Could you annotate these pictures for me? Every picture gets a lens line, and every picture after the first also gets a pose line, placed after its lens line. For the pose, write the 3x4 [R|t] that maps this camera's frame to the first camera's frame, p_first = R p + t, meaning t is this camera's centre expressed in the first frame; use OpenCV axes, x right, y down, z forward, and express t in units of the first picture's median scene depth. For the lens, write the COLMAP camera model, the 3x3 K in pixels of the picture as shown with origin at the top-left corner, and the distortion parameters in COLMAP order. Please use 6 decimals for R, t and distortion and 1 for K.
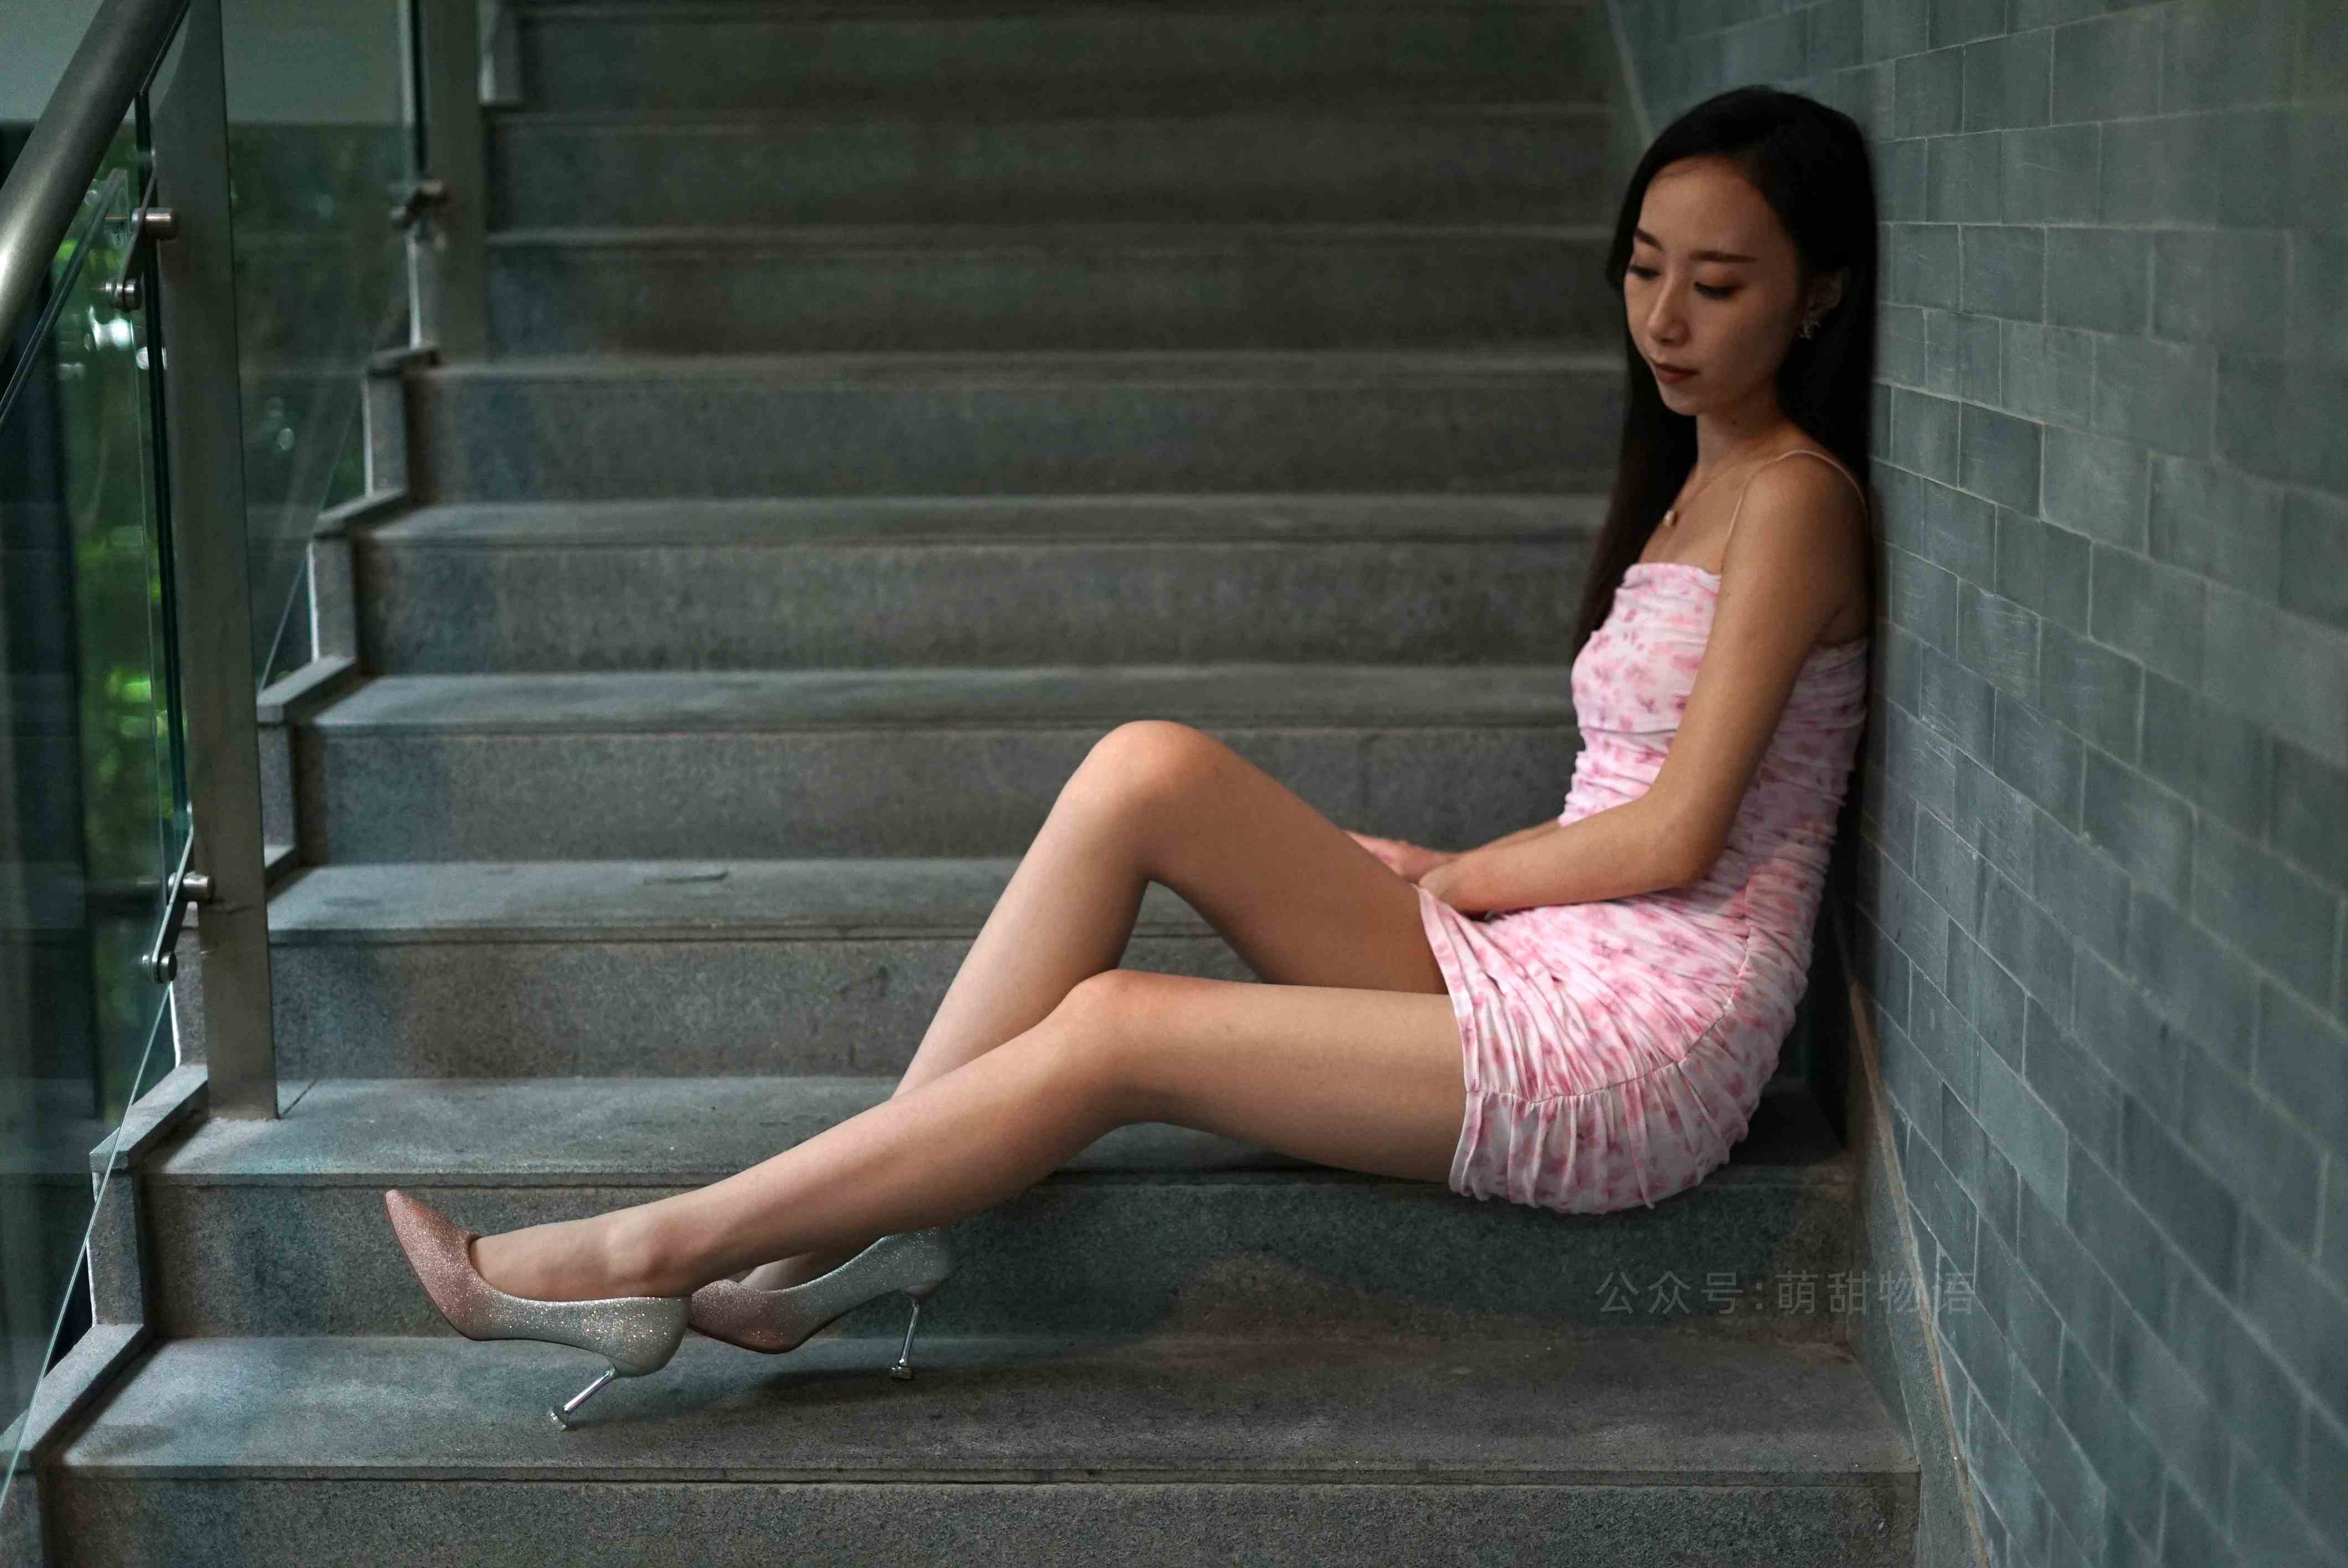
lens RADIAL K [[3543.2, 0, 1170.0], [0, 3543.2, 780.9], [0, 0, 1]] dist [-0.040770, 0.000000]
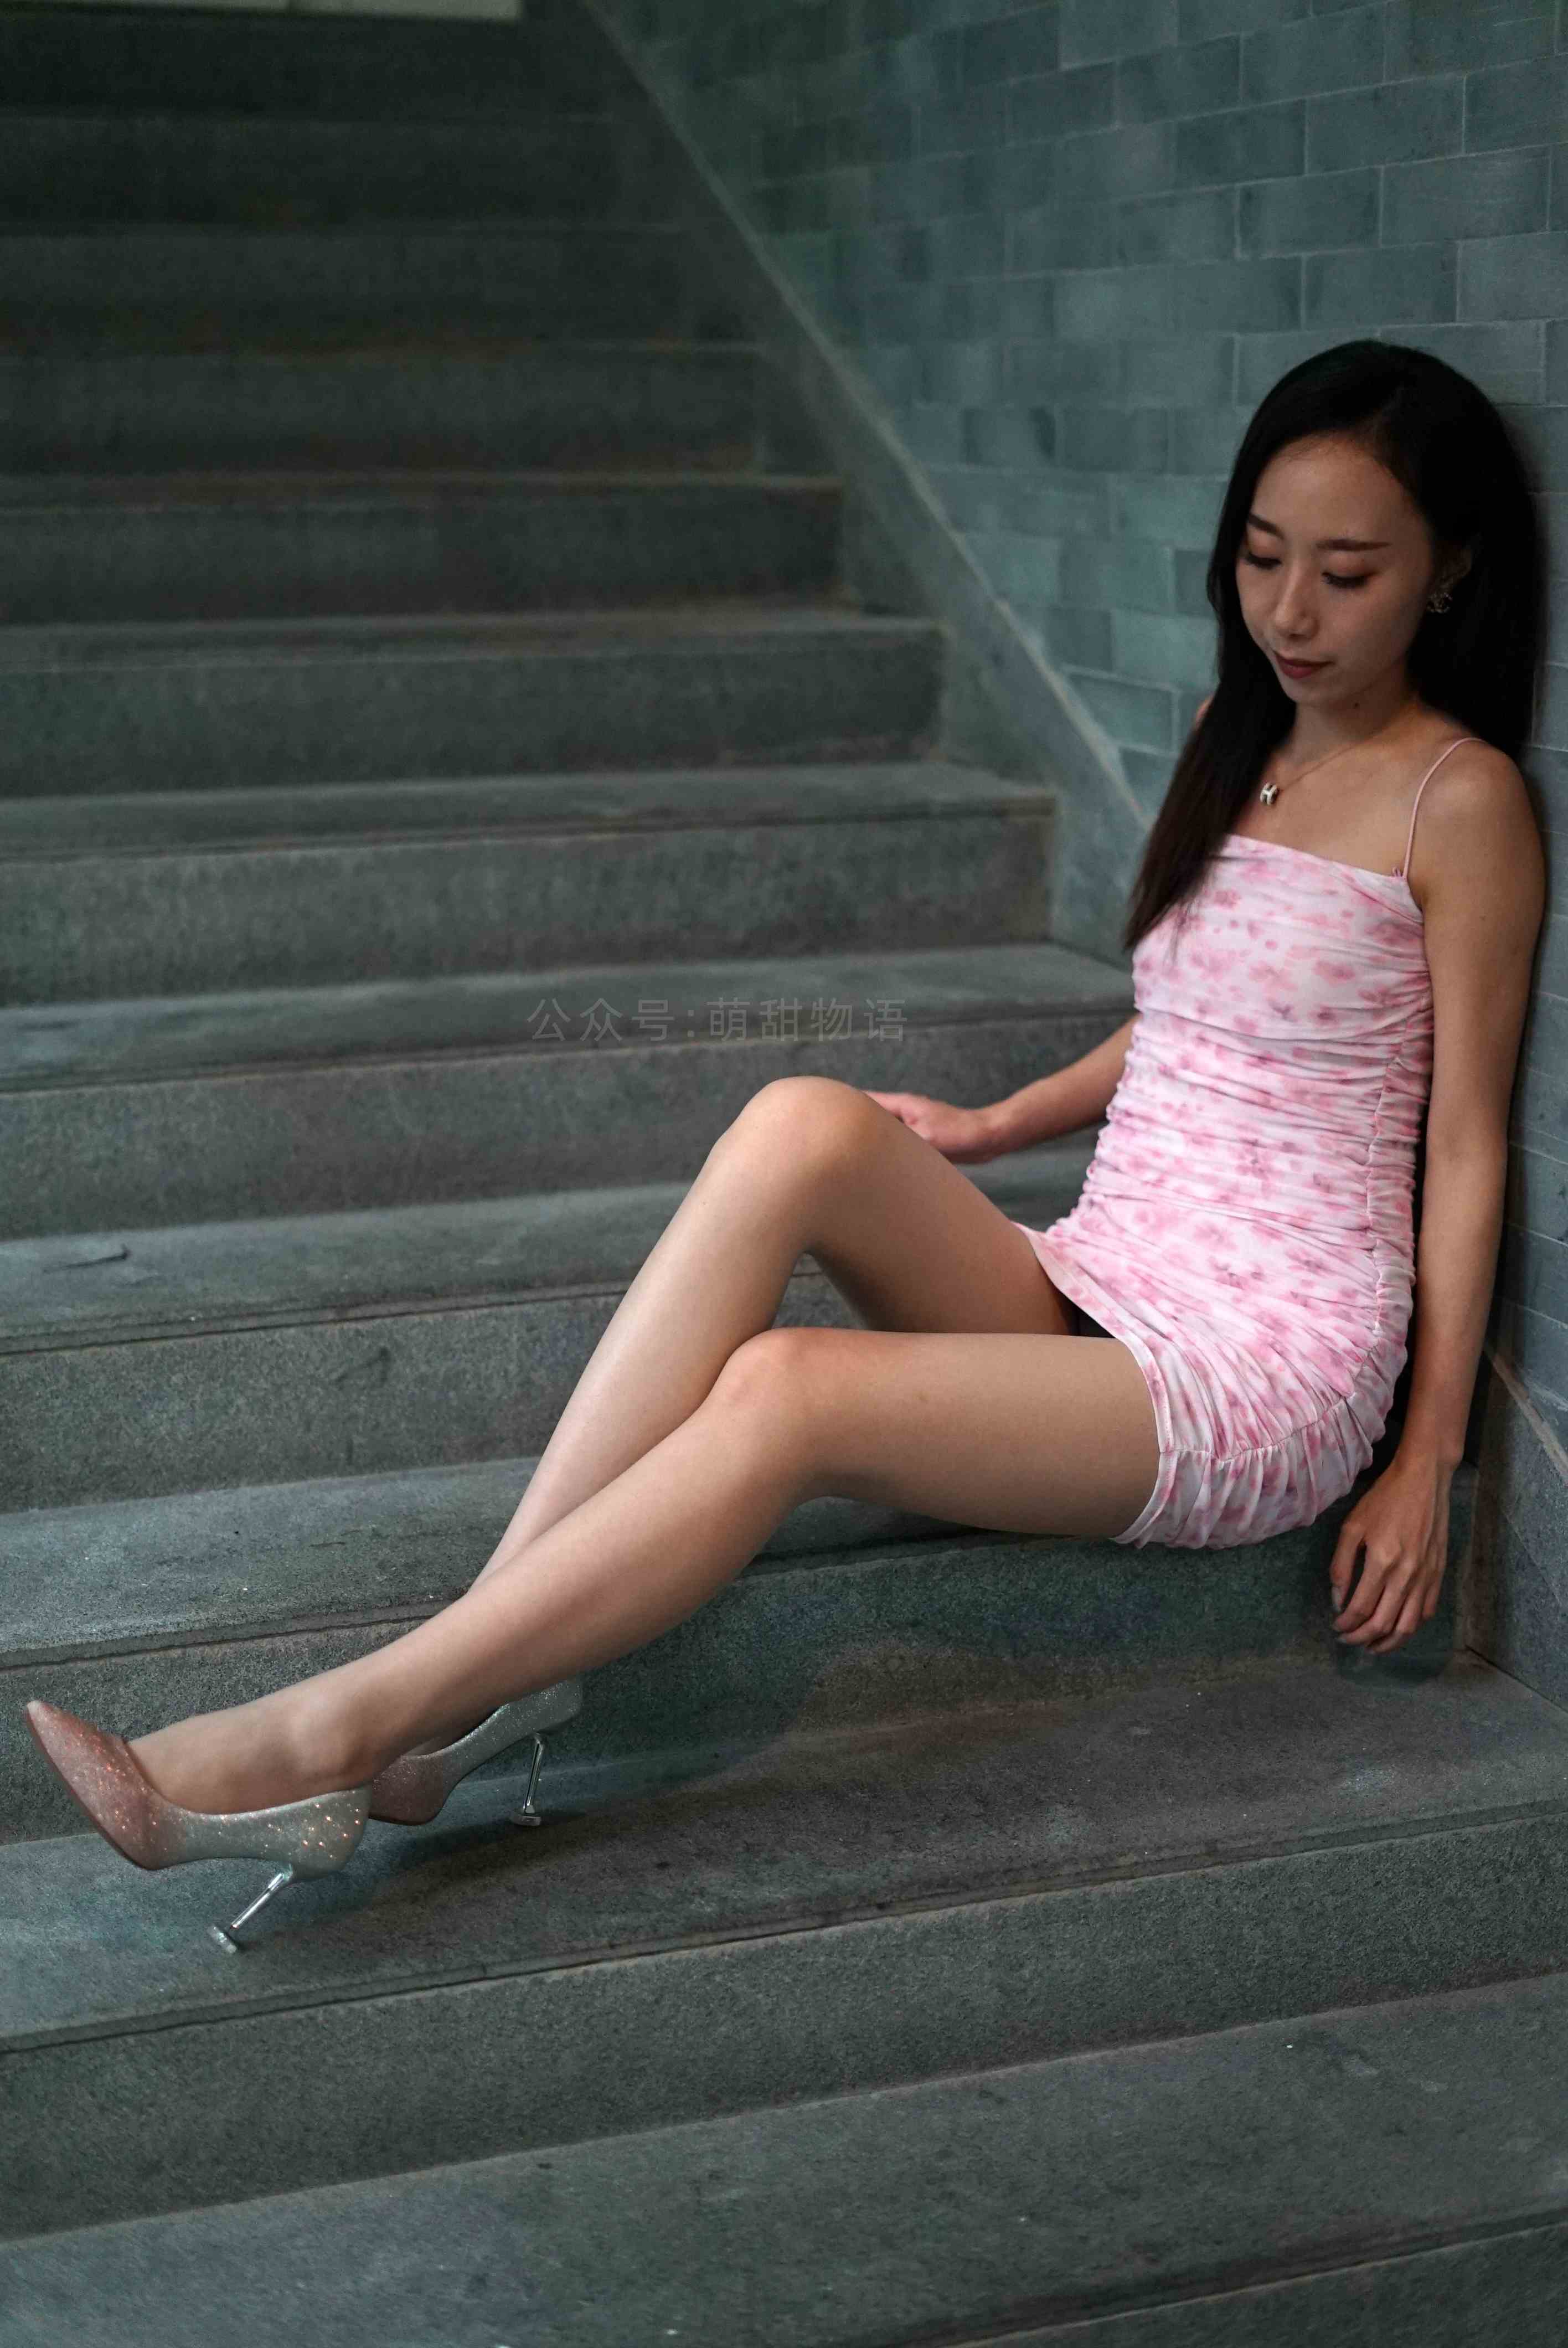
lens RADIAL K [[3543.2, 0, 832.4], [0, 3543.2, 1151.2], [0, 0, 1]] dist [-0.040770, 0.000000]
pose [[0.932269, -0.071674, 0.354594, -0.307713], [0.055265, 0.996889, 0.056204, -0.042049], [-0.357519, -0.032801, 0.933330, 0.159125]]
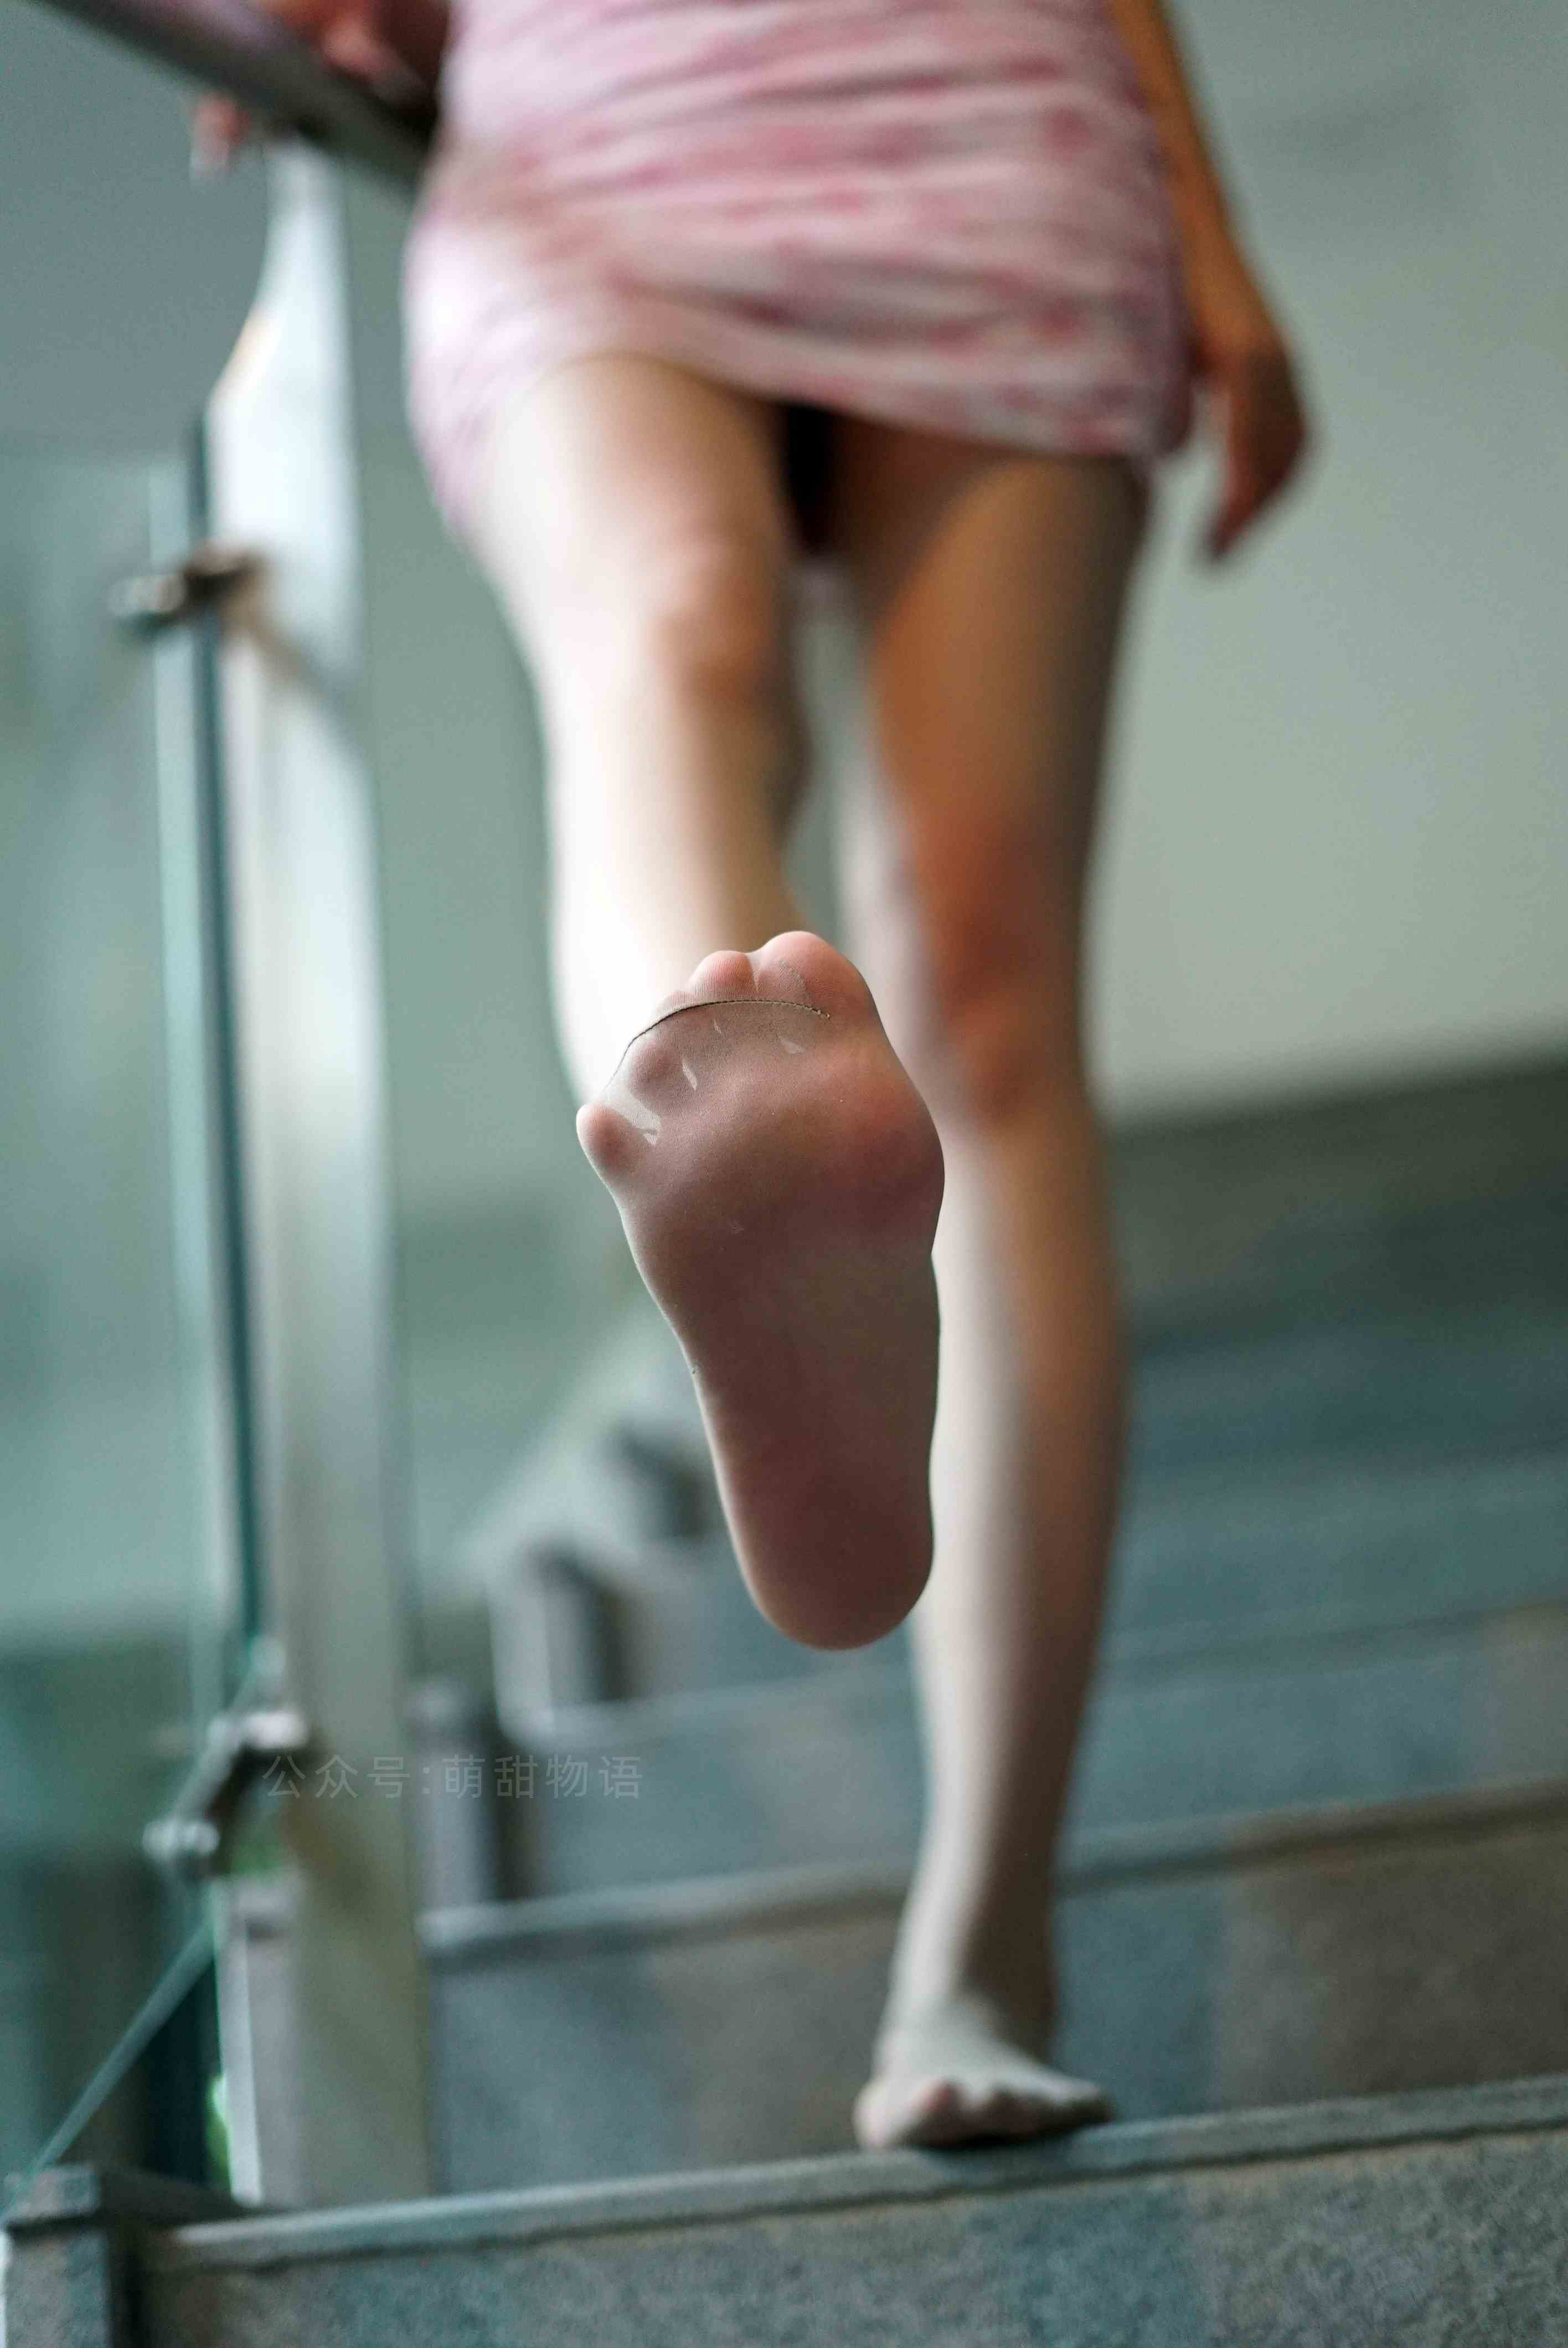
lens RADIAL K [[3543.2, 0, 774.7], [0, 3543.2, 1173.7], [0, 0, 1]] dist [-0.040770, 0.000000]
pose [[0.978347, -0.144593, -0.148085, -0.129290], [0.050077, 0.859608, -0.508495, 0.221915], [0.200819, 0.490069, 0.848236, 0.579474]]
